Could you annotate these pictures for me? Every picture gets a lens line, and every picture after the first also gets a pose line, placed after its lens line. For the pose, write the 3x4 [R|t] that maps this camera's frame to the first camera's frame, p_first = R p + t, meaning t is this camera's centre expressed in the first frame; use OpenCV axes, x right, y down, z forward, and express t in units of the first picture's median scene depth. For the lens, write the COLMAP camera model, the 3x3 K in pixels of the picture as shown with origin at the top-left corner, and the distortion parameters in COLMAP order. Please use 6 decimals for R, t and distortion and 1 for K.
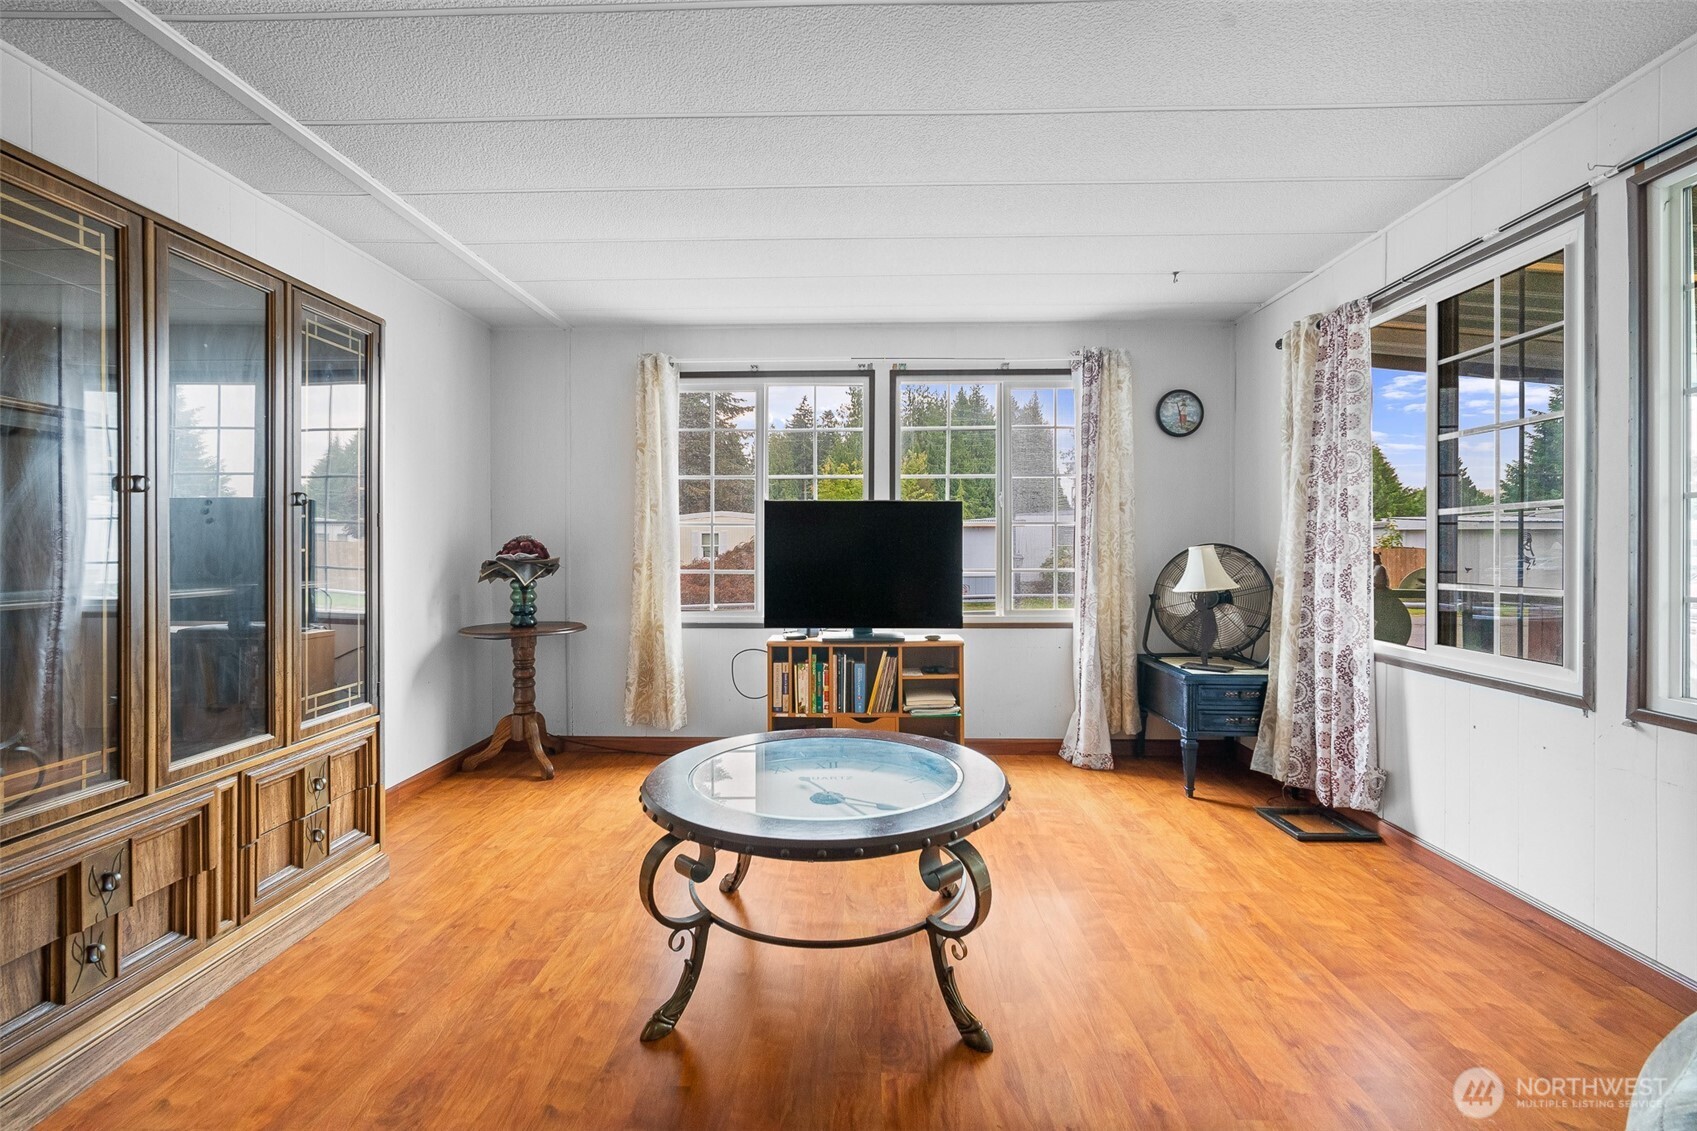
lens RADIAL K [[767.2, 0, 855.6], [0, 767.2, 539.1], [0, 0, 1]] dist [-0.000074, 0.000136]
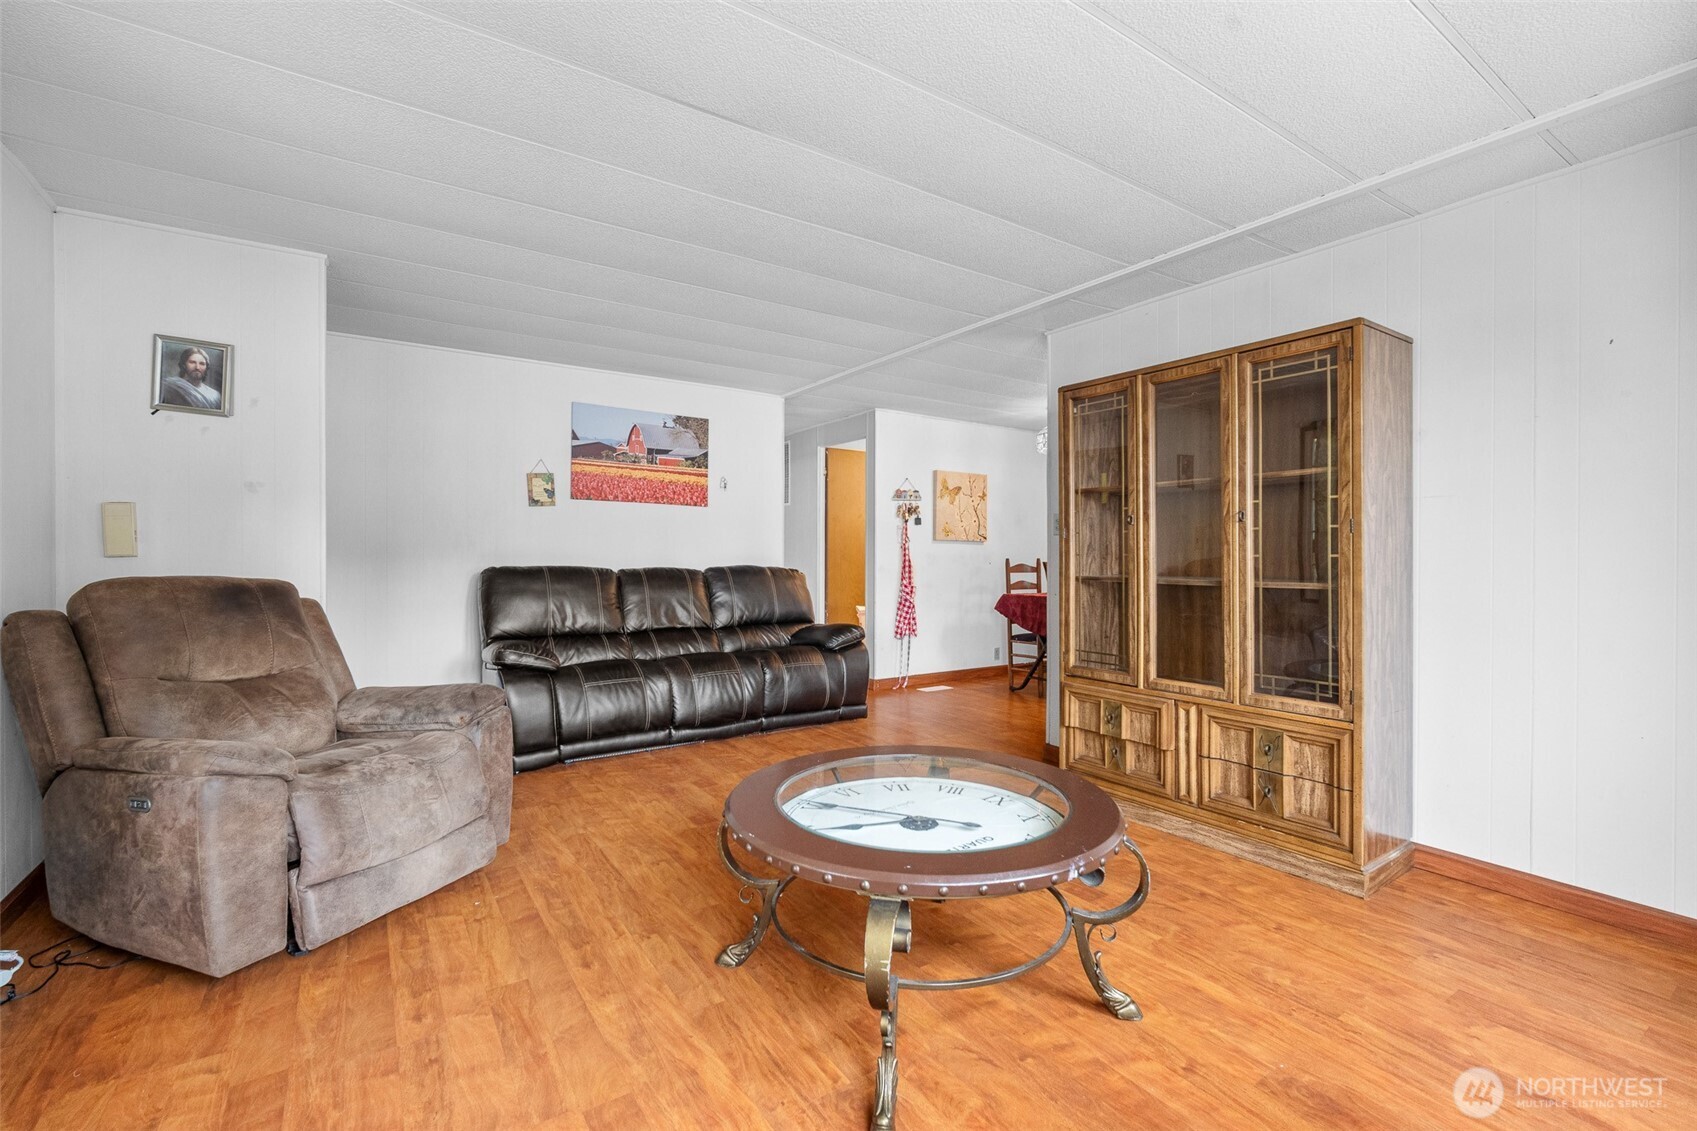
lens RADIAL K [[746.9, 0, 864.8], [0, 746.9, 571.5], [0, 0, 1]] dist [-0.010409, 0.000491]
pose [[-0.821123, 0.001516, -0.570749, 0.456538], [-0.003339, 0.999967, 0.007459, 0.030778], [0.570741, 0.008030, -0.821091, 1.495164]]
